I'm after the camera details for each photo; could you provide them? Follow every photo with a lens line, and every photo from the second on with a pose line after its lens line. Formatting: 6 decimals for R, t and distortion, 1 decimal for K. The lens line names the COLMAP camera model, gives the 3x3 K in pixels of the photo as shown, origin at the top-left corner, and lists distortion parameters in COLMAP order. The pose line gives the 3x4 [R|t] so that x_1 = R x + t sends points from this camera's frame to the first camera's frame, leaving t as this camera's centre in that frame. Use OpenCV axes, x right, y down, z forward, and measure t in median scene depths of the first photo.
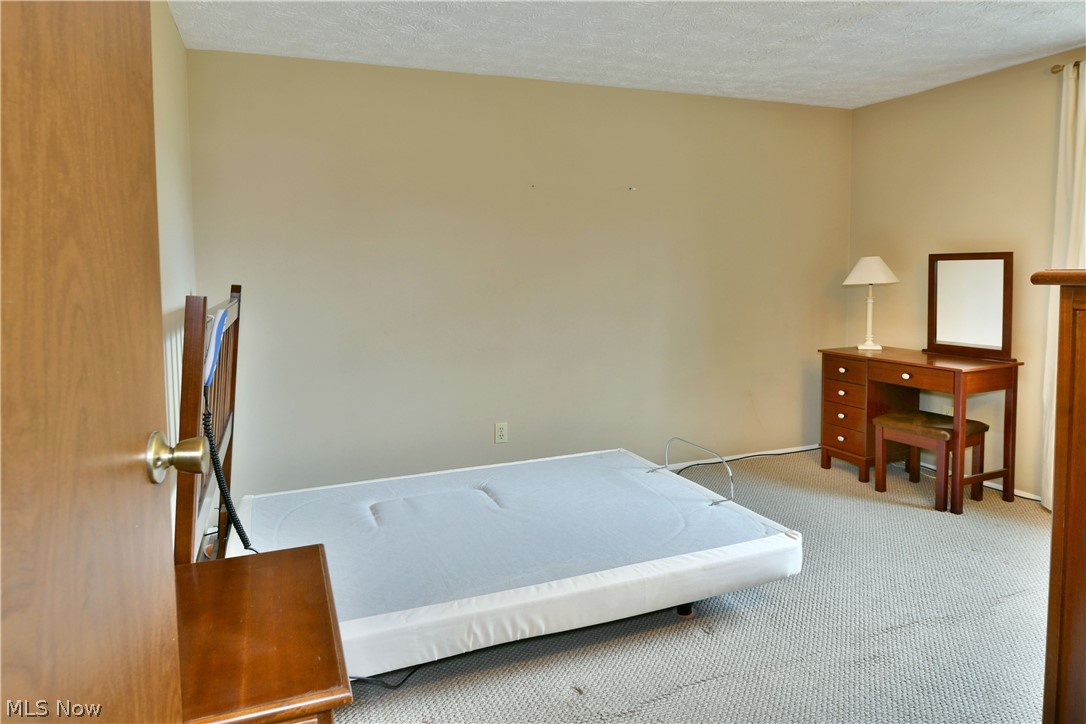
lens RADIAL K [[650.1, 0, 541.8], [0, 650.1, 358.1], [0, 0, 1]] dist [-0.013859, -0.005144]
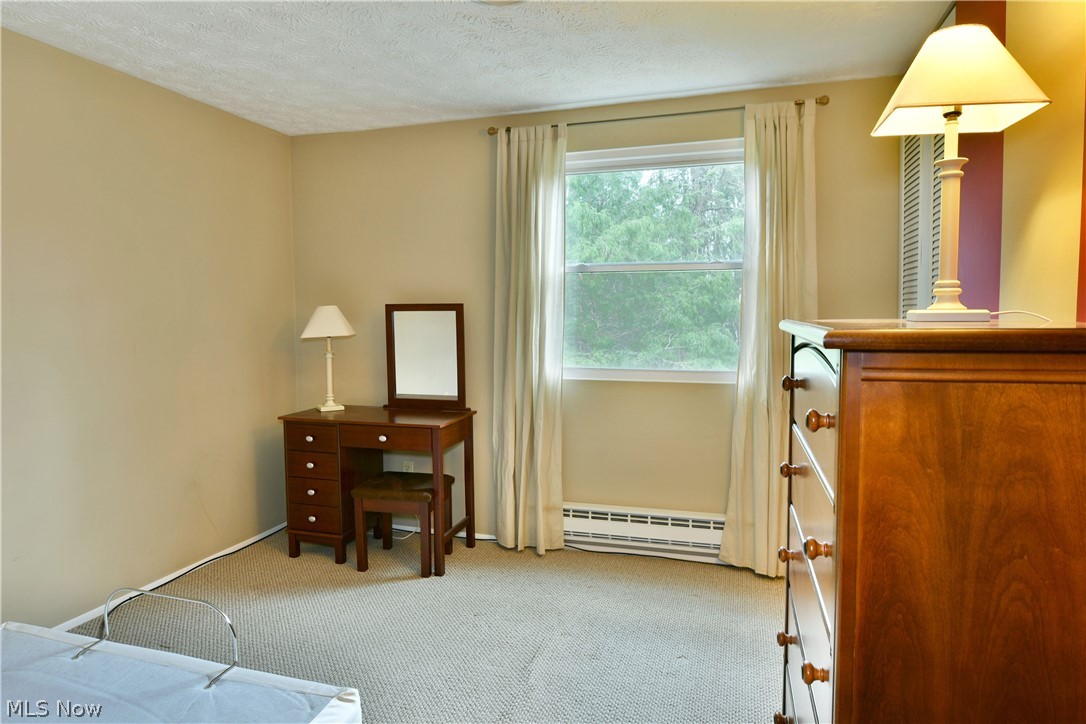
lens RADIAL K [[690.3, 0, 541.4], [0, 690.3, 371.9], [0, 0, 1]] dist [-0.017187, -0.007001]
pose [[0.654490, -0.049027, 0.754479, -0.011504], [0.093270, 0.995509, -0.016221, -0.026062], [-0.750295, 0.080987, 0.656123, 0.184227]]
